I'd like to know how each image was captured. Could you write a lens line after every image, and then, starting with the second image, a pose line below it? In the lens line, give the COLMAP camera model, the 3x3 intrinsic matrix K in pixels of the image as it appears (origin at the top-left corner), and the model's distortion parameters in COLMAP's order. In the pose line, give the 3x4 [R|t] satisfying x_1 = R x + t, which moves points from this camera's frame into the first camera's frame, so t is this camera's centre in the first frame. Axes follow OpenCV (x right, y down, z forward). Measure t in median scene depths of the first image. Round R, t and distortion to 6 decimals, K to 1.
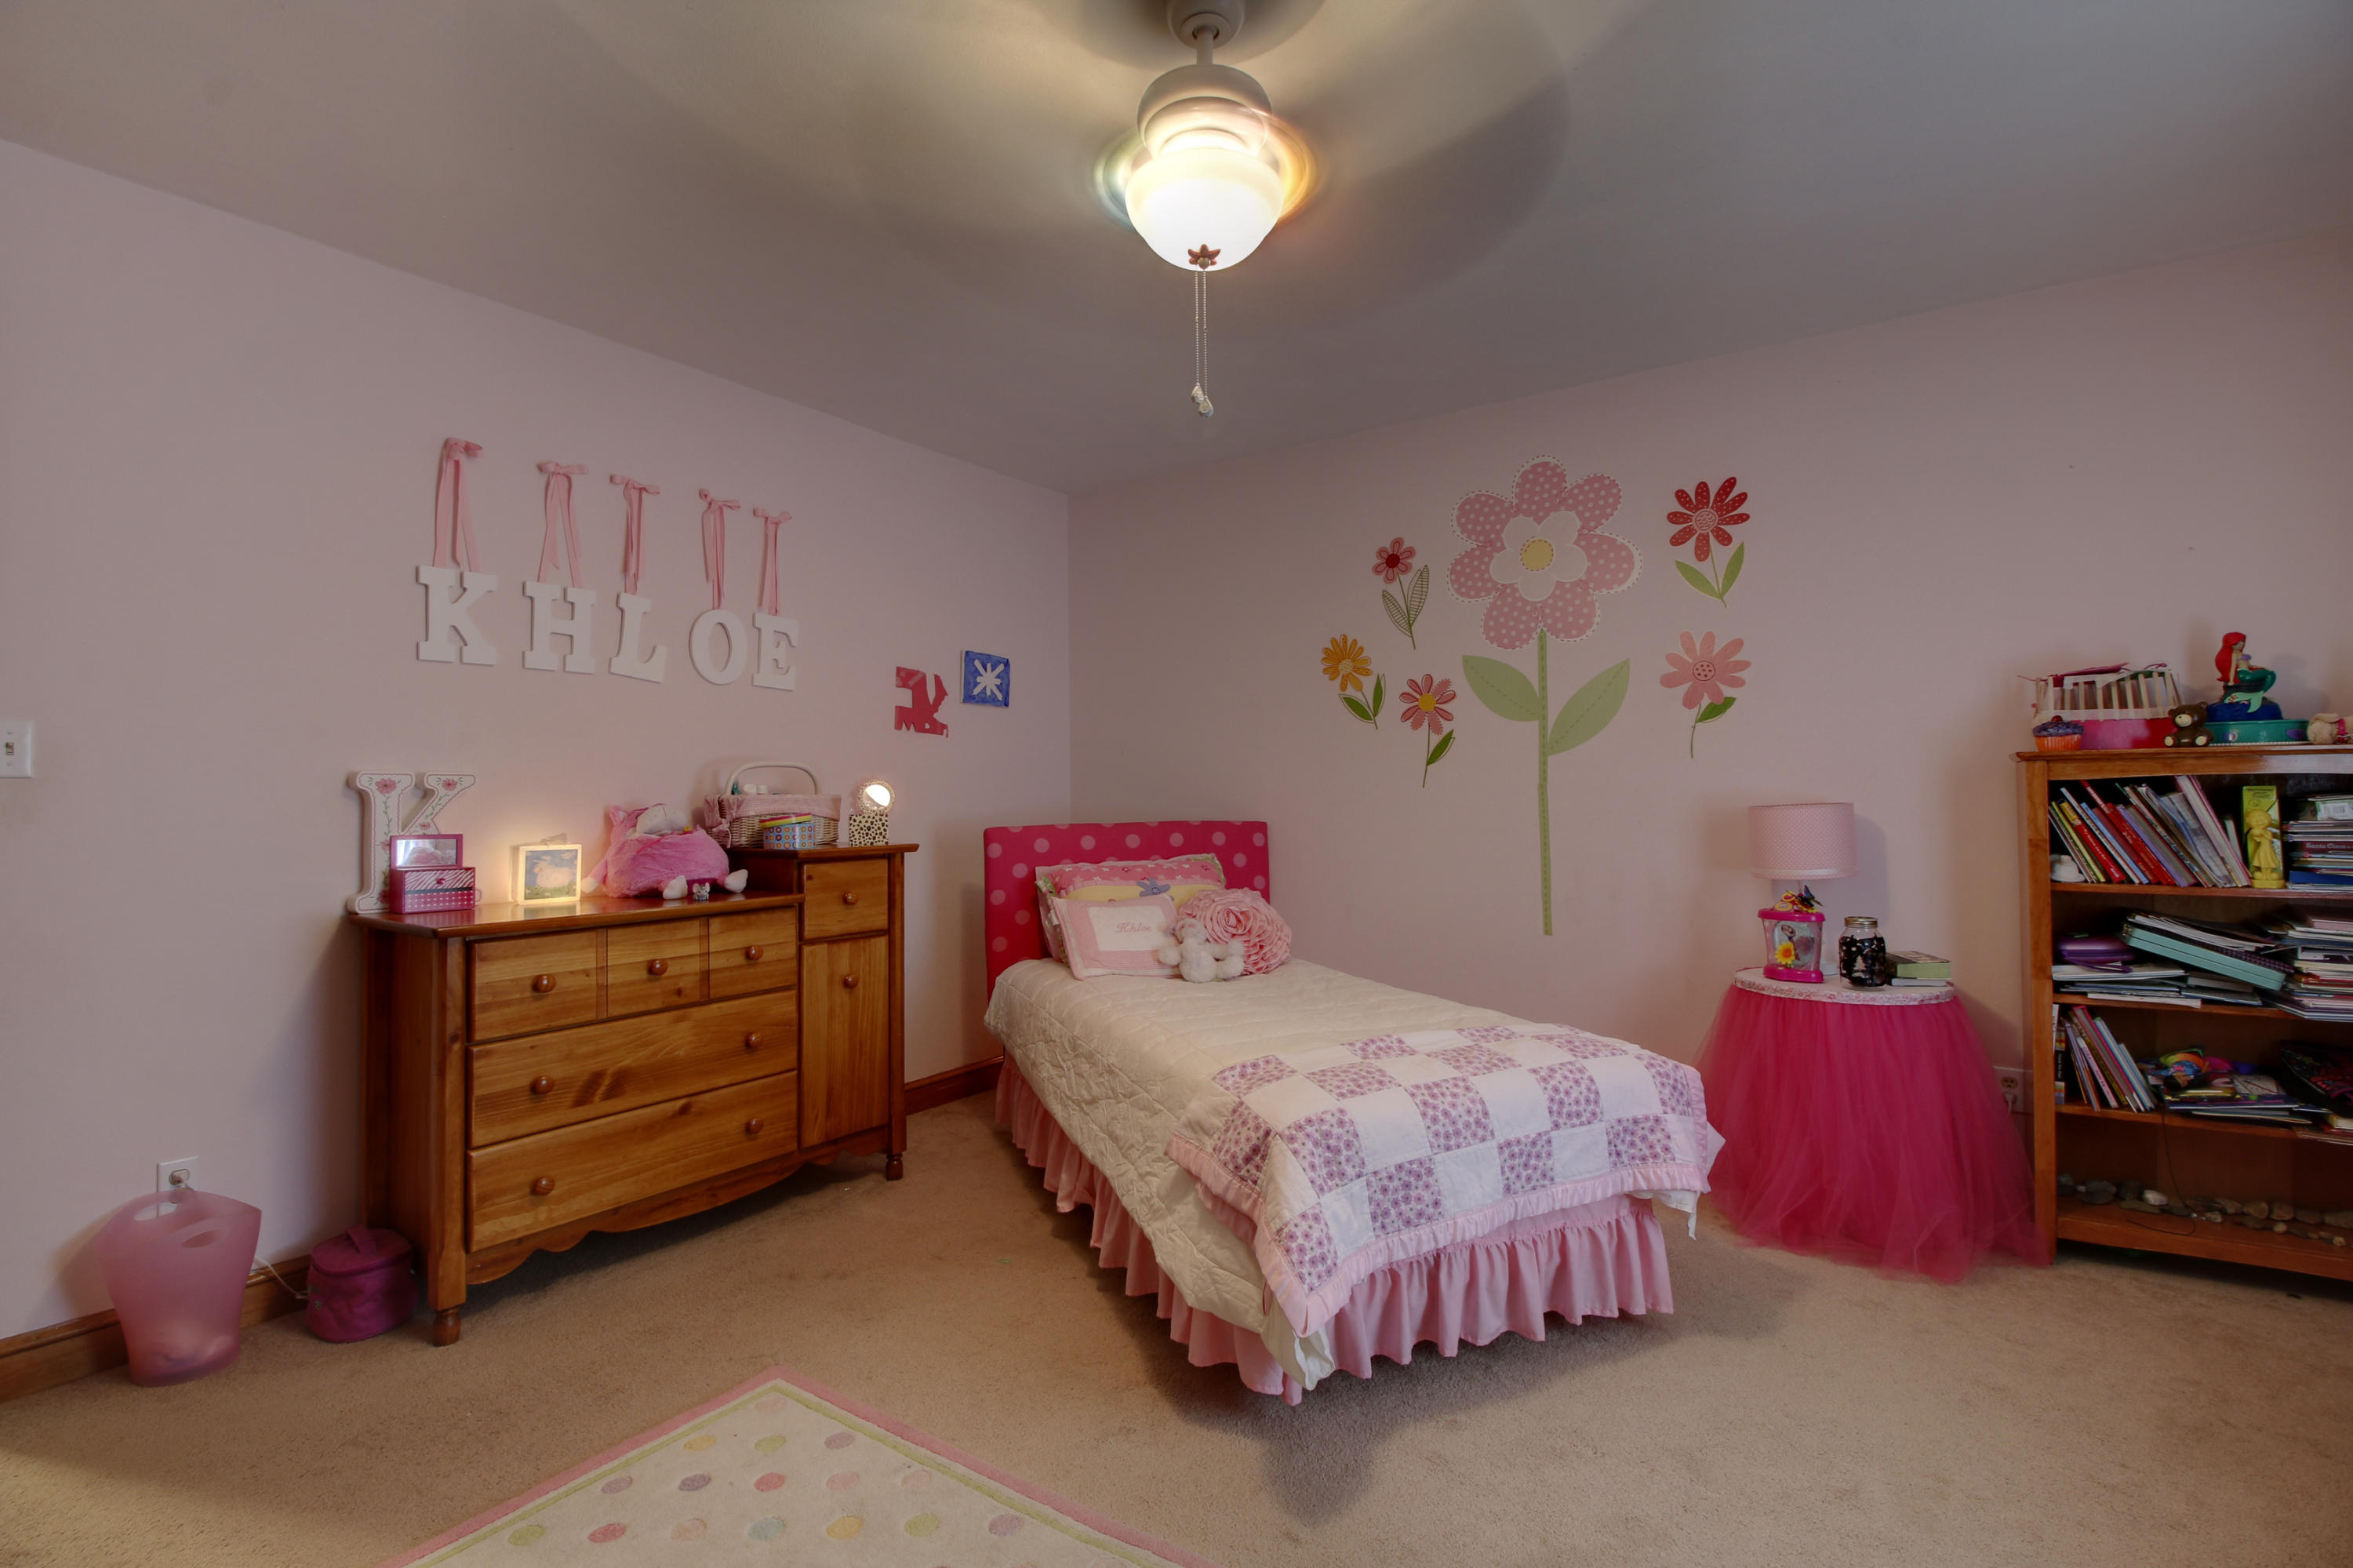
lens RADIAL K [[1091.5, 0, 1171.7], [0, 1091.5, 765.7], [0, 0, 1]] dist [-0.001720, -0.012151]
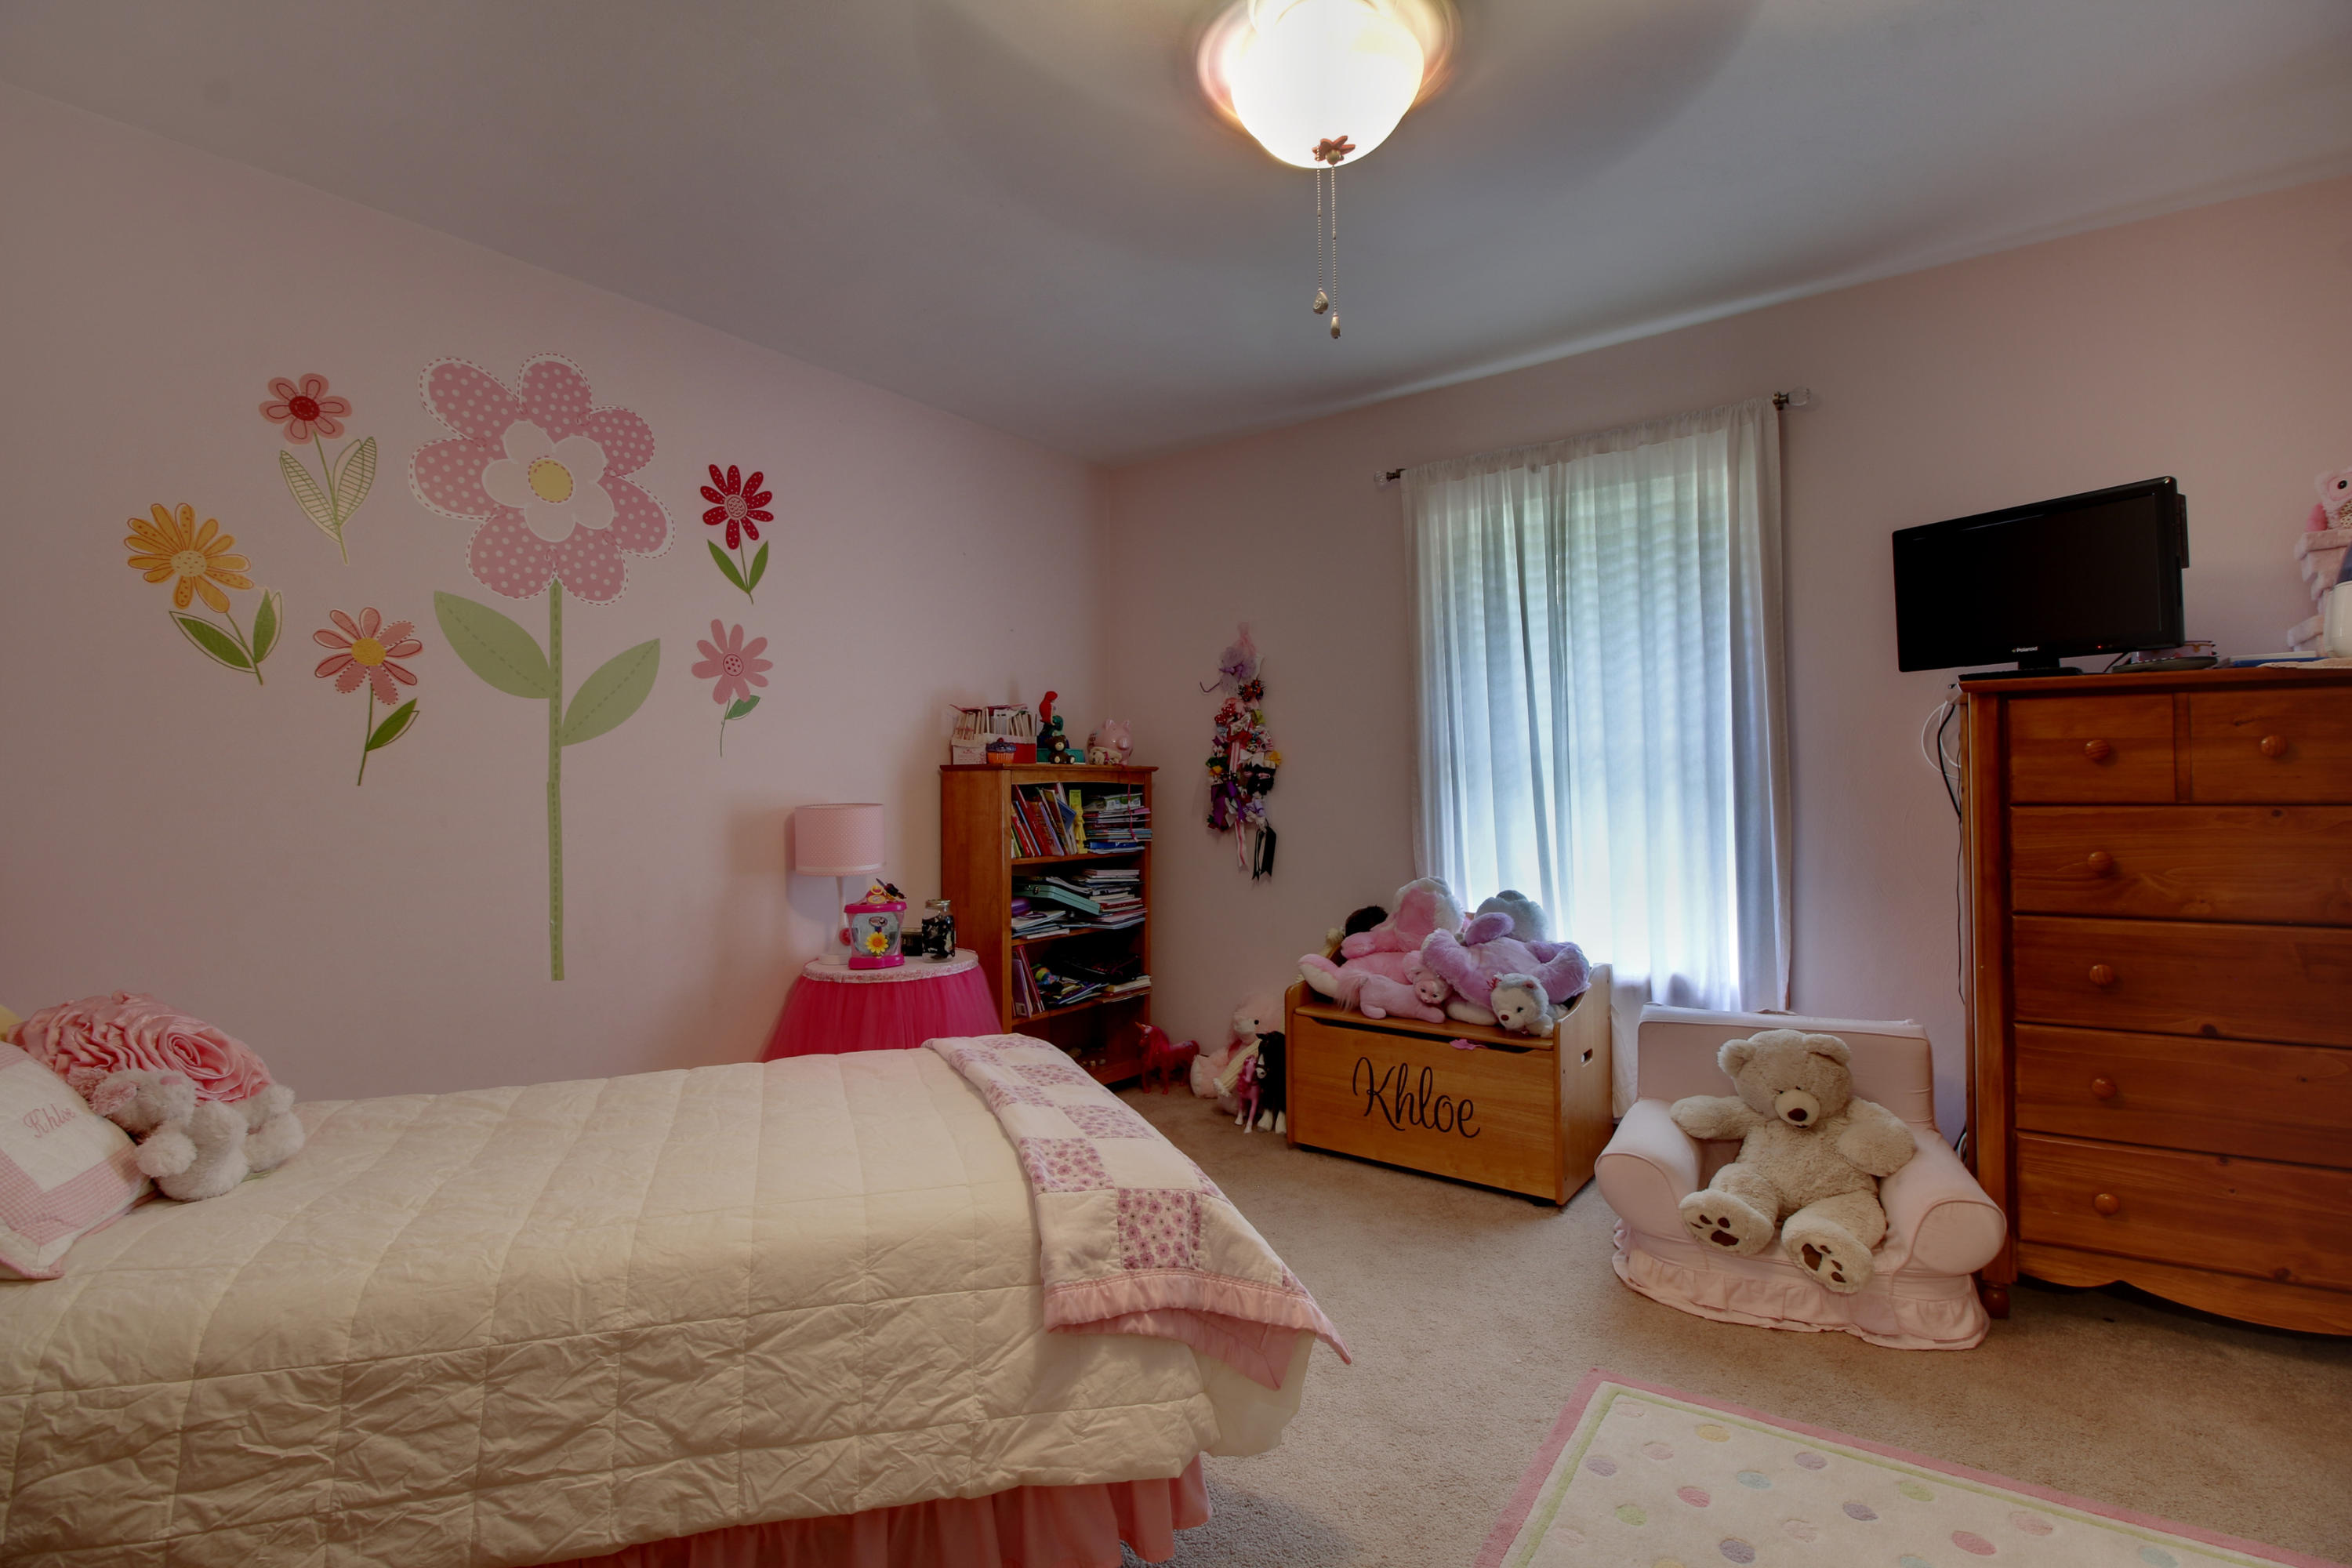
lens RADIAL K [[1091.0, 0, 1162.2], [0, 1091.0, 768.5], [0, 0, 1]] dist [-0.001720, -0.012151]
pose [[0.031546, 0.028888, 0.999085, -0.411120], [-0.018399, 0.999430, -0.028317, 0.020838], [-0.999333, -0.017489, 0.032059, 0.557169]]
